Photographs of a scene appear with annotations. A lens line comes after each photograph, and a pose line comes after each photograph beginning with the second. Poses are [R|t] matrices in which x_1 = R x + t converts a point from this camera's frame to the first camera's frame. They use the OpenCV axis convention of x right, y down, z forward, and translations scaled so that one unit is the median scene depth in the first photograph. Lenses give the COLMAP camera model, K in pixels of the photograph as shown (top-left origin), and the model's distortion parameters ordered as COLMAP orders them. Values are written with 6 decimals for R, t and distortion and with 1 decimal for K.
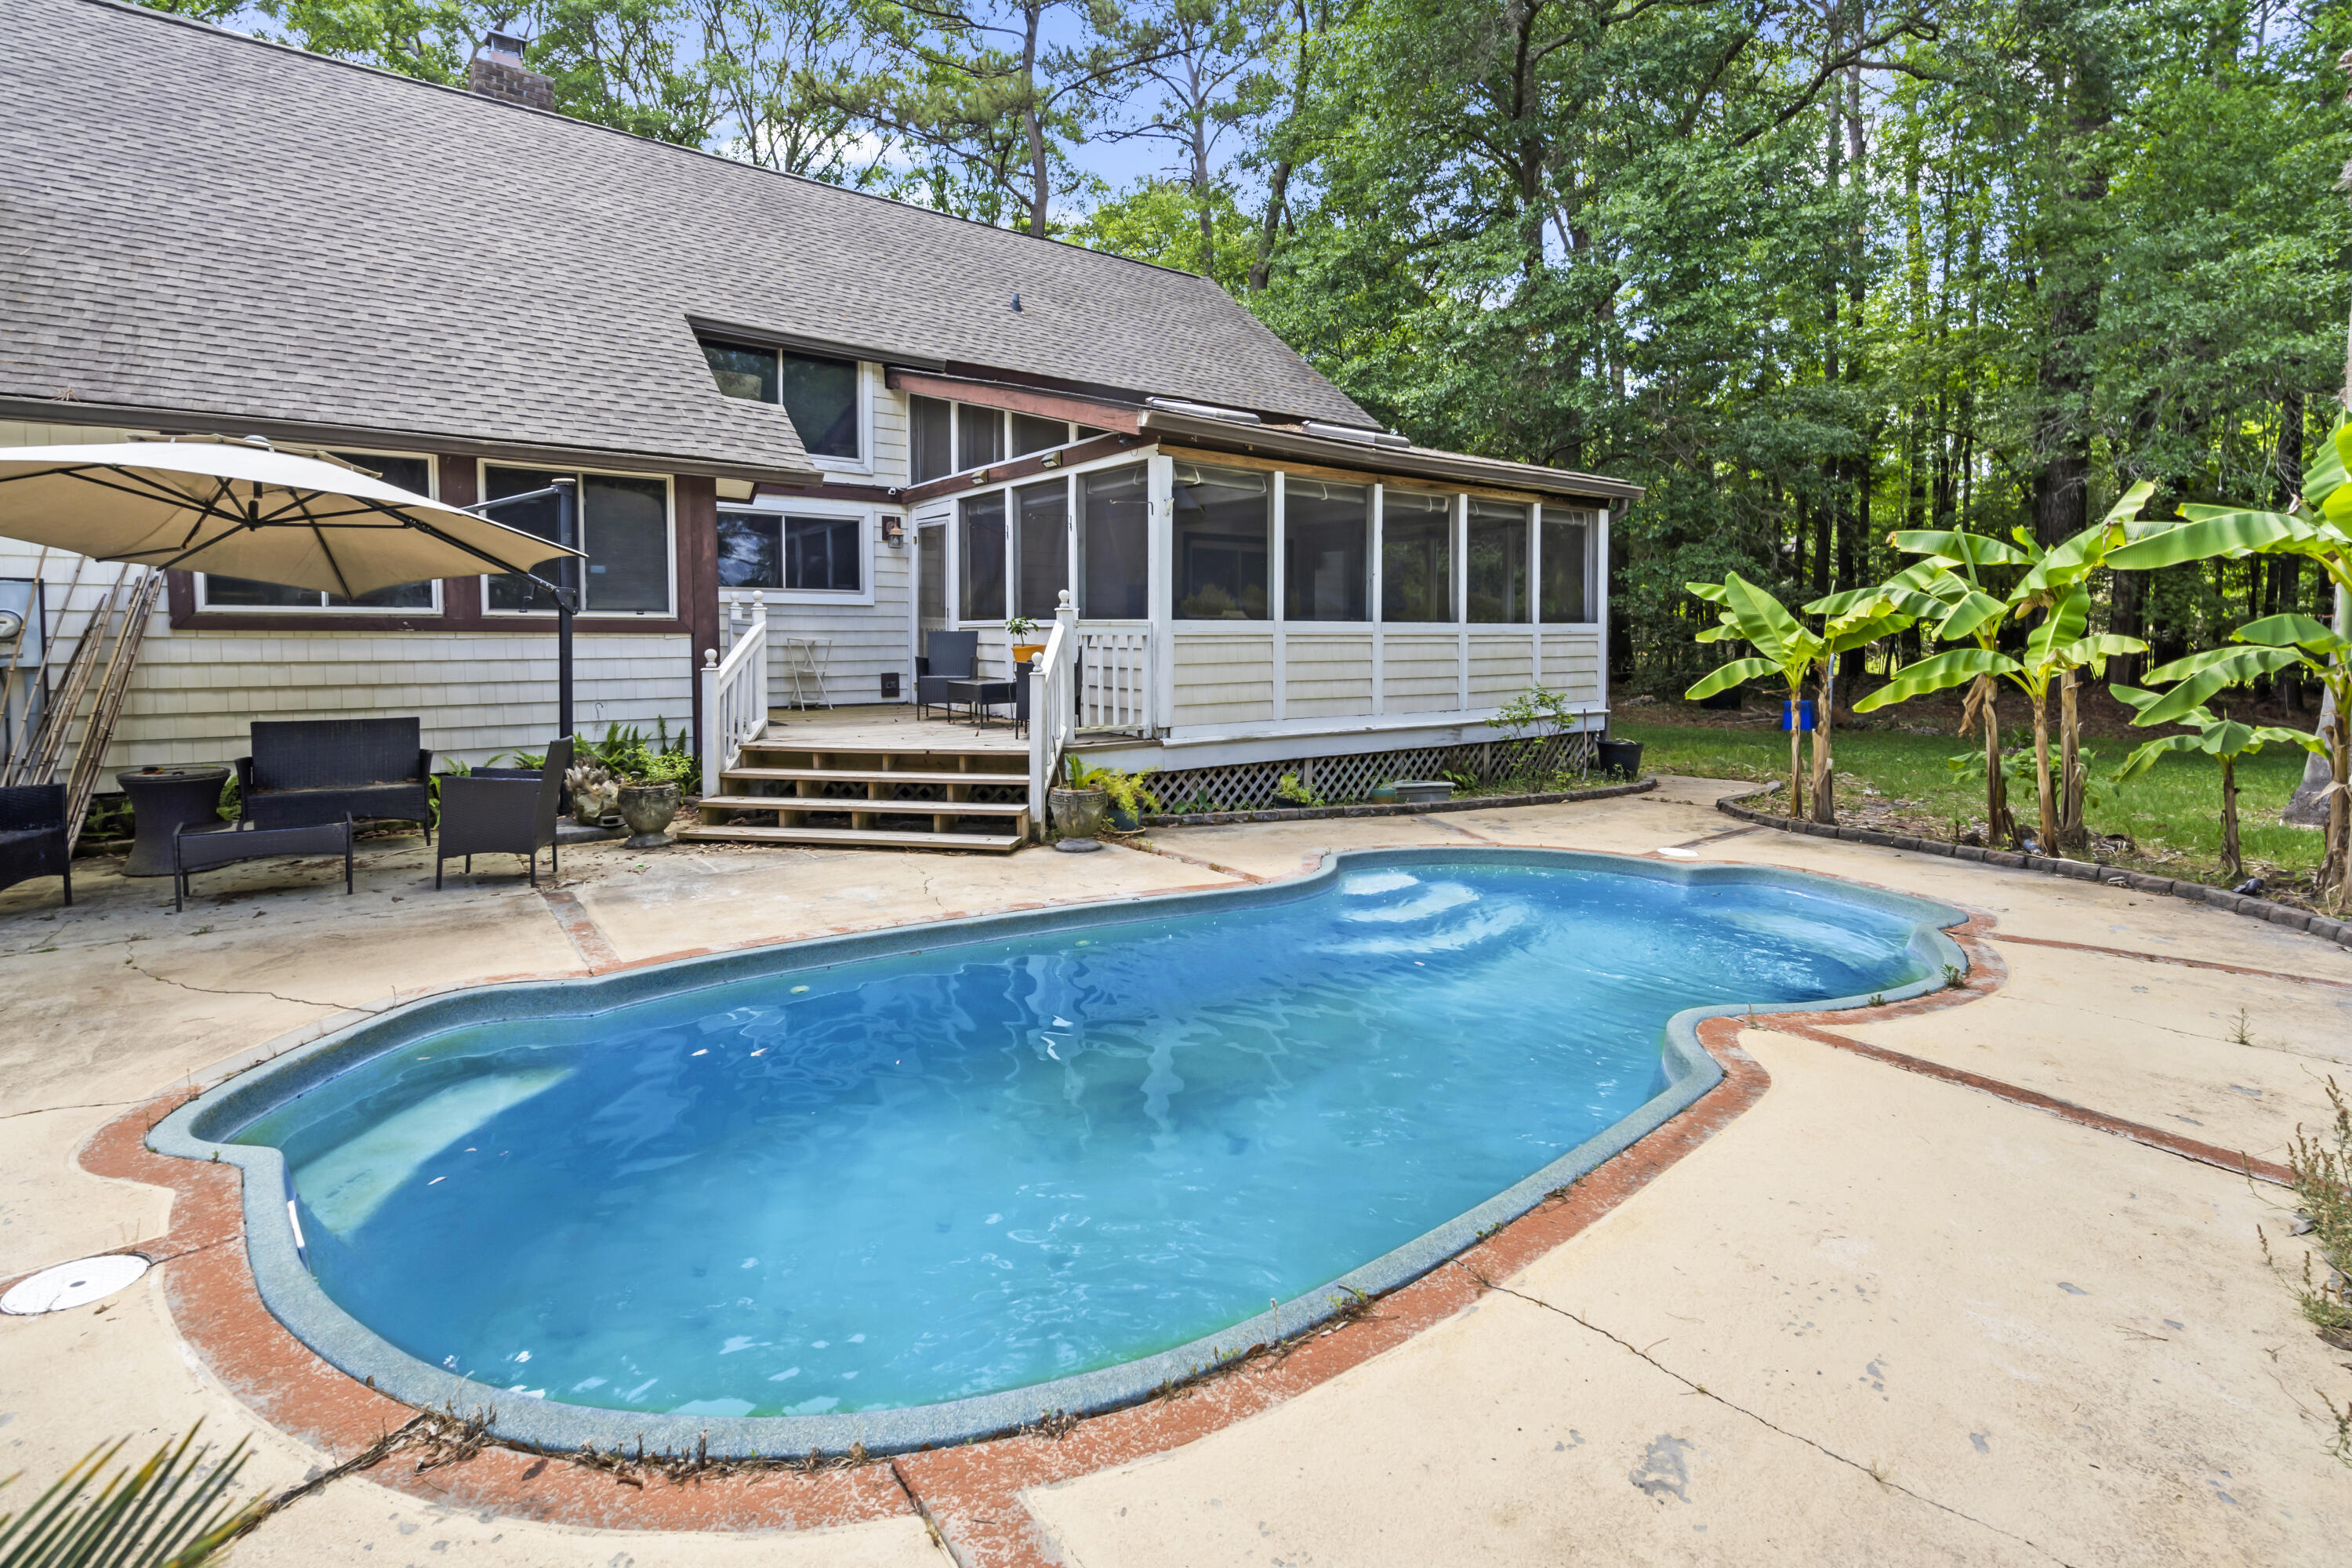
lens RADIAL K [[1083.0, 0, 1146.2], [0, 1083.0, 685.3], [0, 0, 1]] dist [-0.005663, 0.000879]
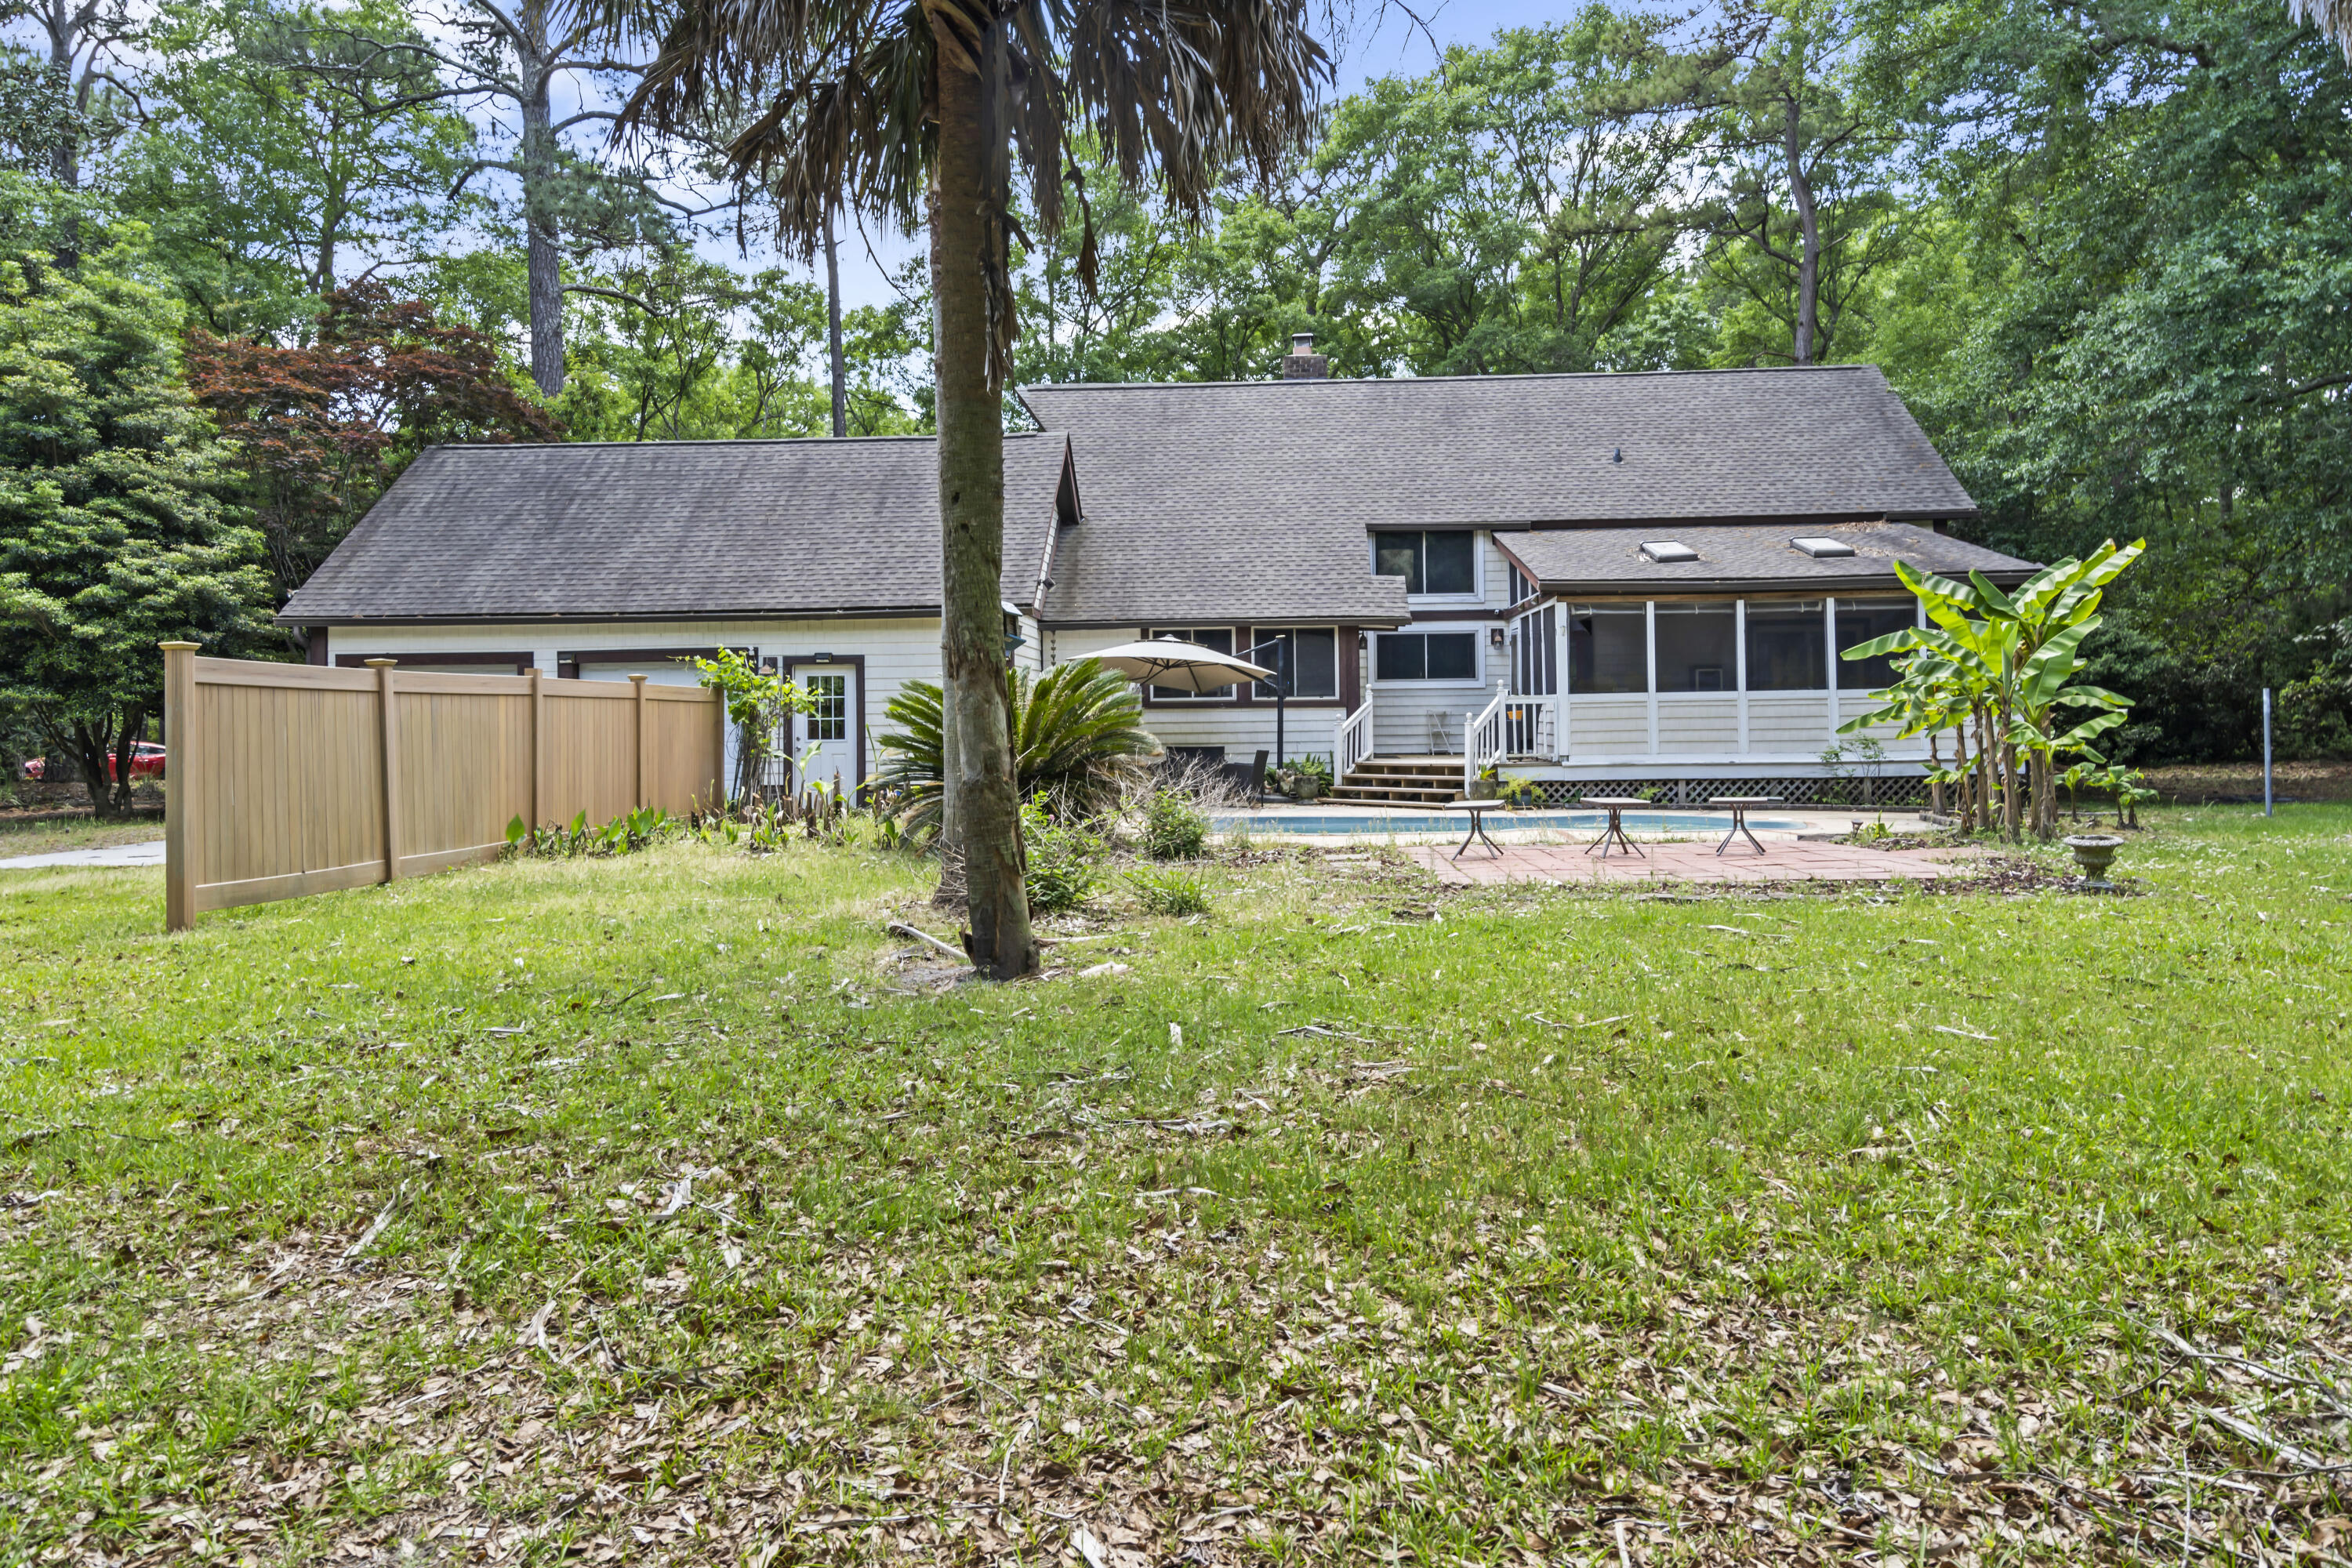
lens RADIAL K [[1542.0, 0, 1169.5], [0, 1542.0, 762.5], [0, 0, 1]] dist [-0.007341, 0.000661]
pose [[0.756496, 0.004535, -0.653982, 1.079323], [-0.013210, 0.999878, -0.008346, 0.073193], [0.653865, 0.014953, 0.756464, -1.210121]]
